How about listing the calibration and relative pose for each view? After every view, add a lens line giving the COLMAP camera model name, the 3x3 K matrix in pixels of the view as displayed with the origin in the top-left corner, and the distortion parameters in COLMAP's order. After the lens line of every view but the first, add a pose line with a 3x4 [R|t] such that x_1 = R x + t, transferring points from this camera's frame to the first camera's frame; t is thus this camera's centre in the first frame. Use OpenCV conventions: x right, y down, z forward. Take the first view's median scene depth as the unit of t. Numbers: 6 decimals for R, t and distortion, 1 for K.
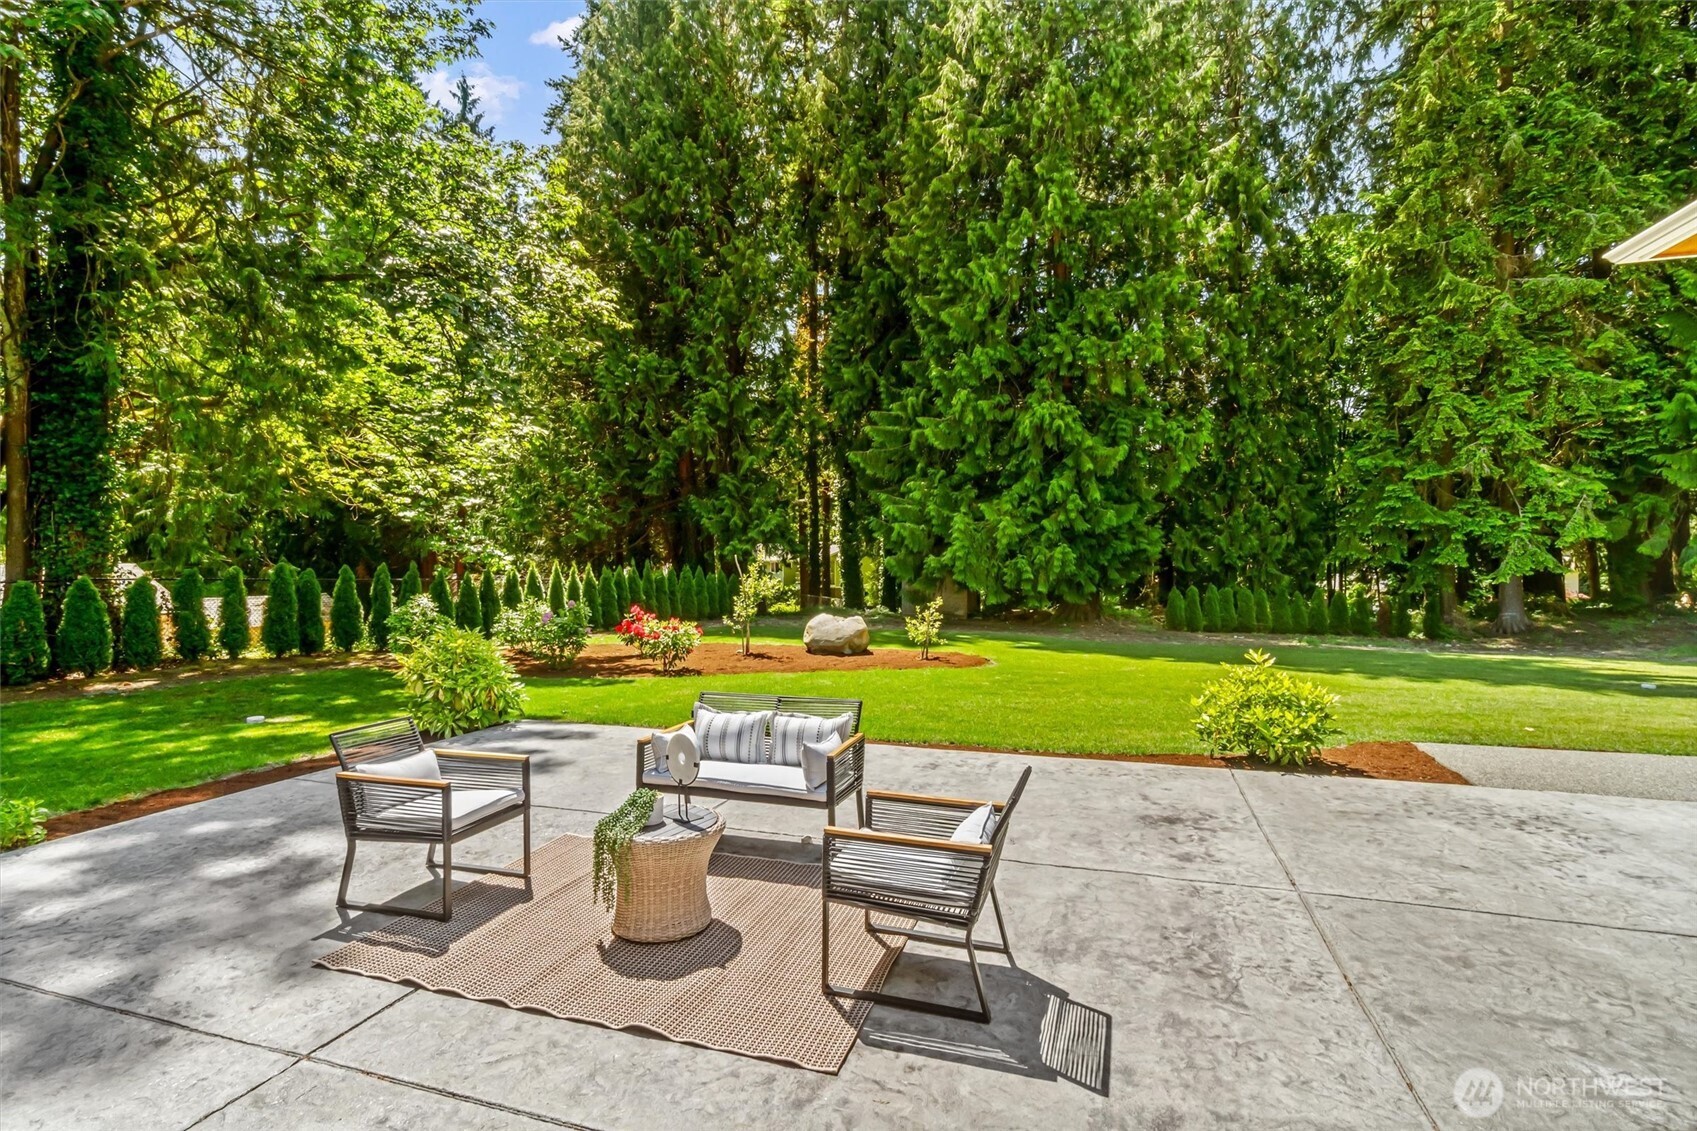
lens RADIAL K [[784.9, 0, 848.5], [0, 784.9, 565.5], [0, 0, 1]] dist [0.001336, 0.000127]
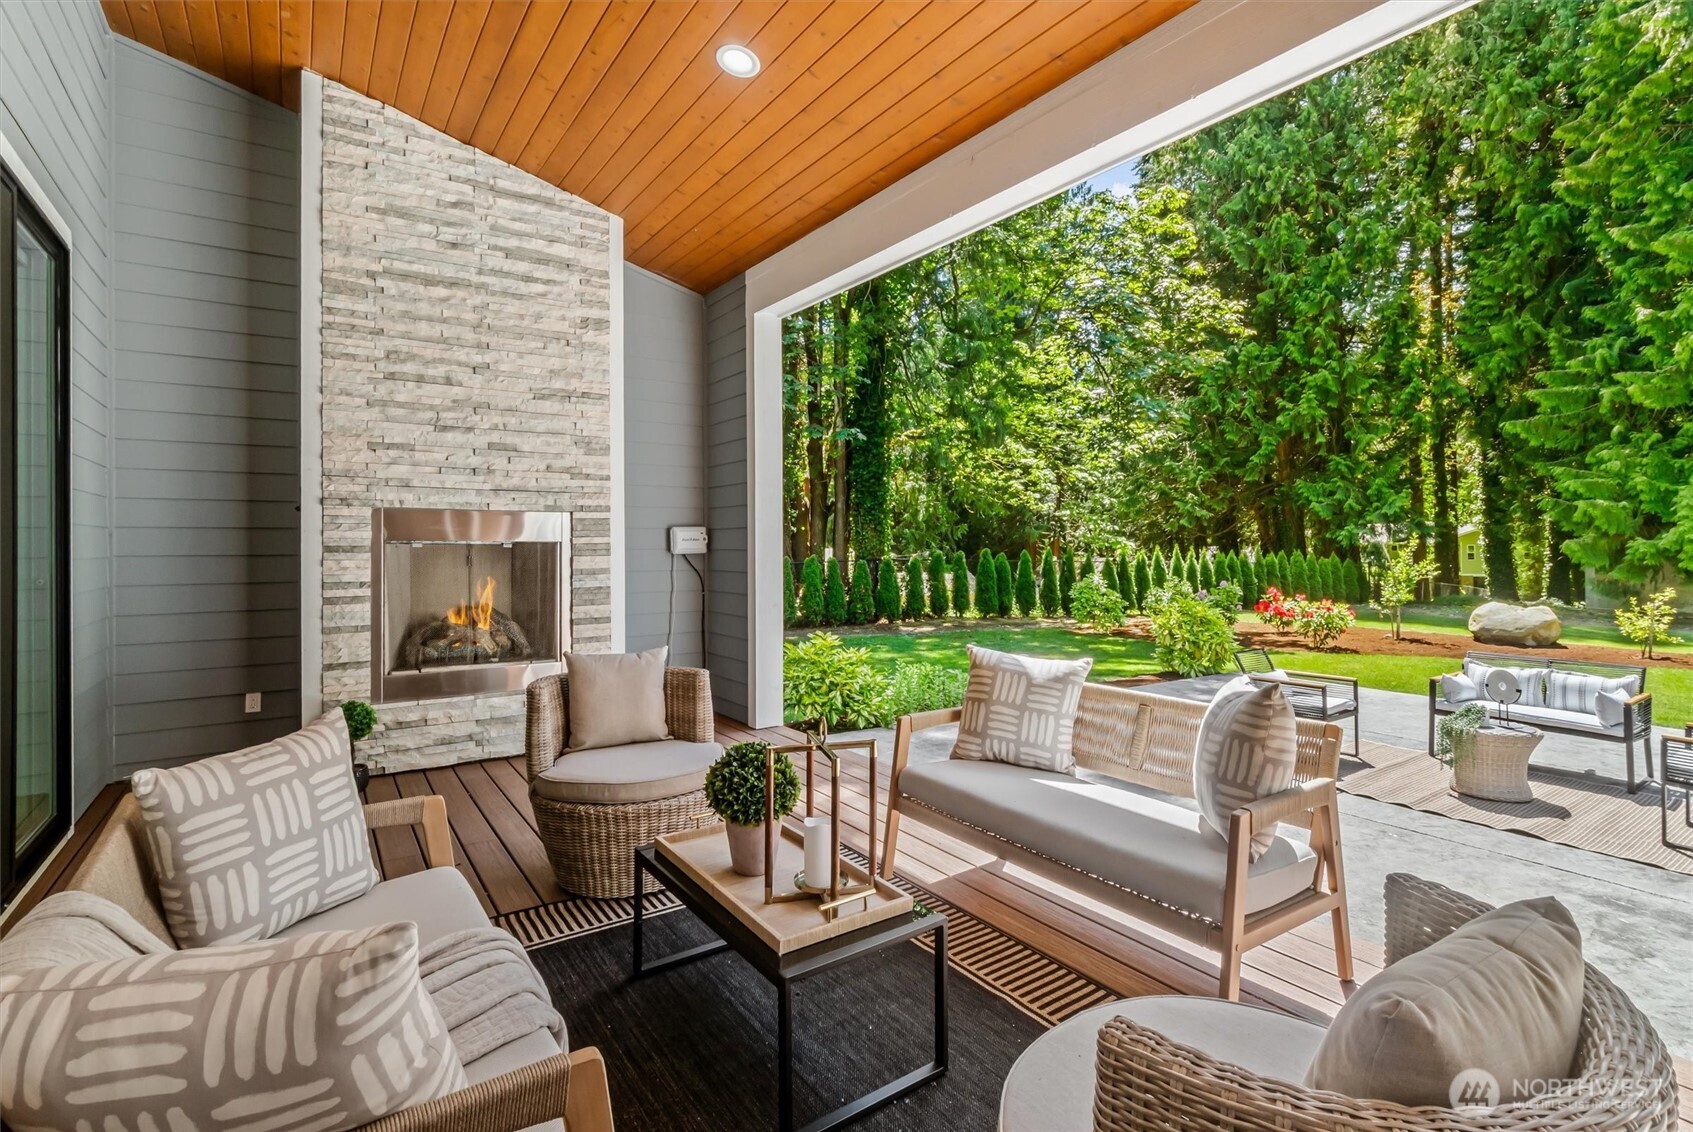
lens RADIAL K [[792.6, 0, 843.1], [0, 792.6, 536.0], [0, 0, 1]] dist [-0.014329, 0.006547]
pose [[0.790258, -0.008865, -0.612710, -0.049286], [-0.000248, 0.999891, -0.014786, -0.002717], [0.612774, 0.011836, 0.790170, -0.164455]]
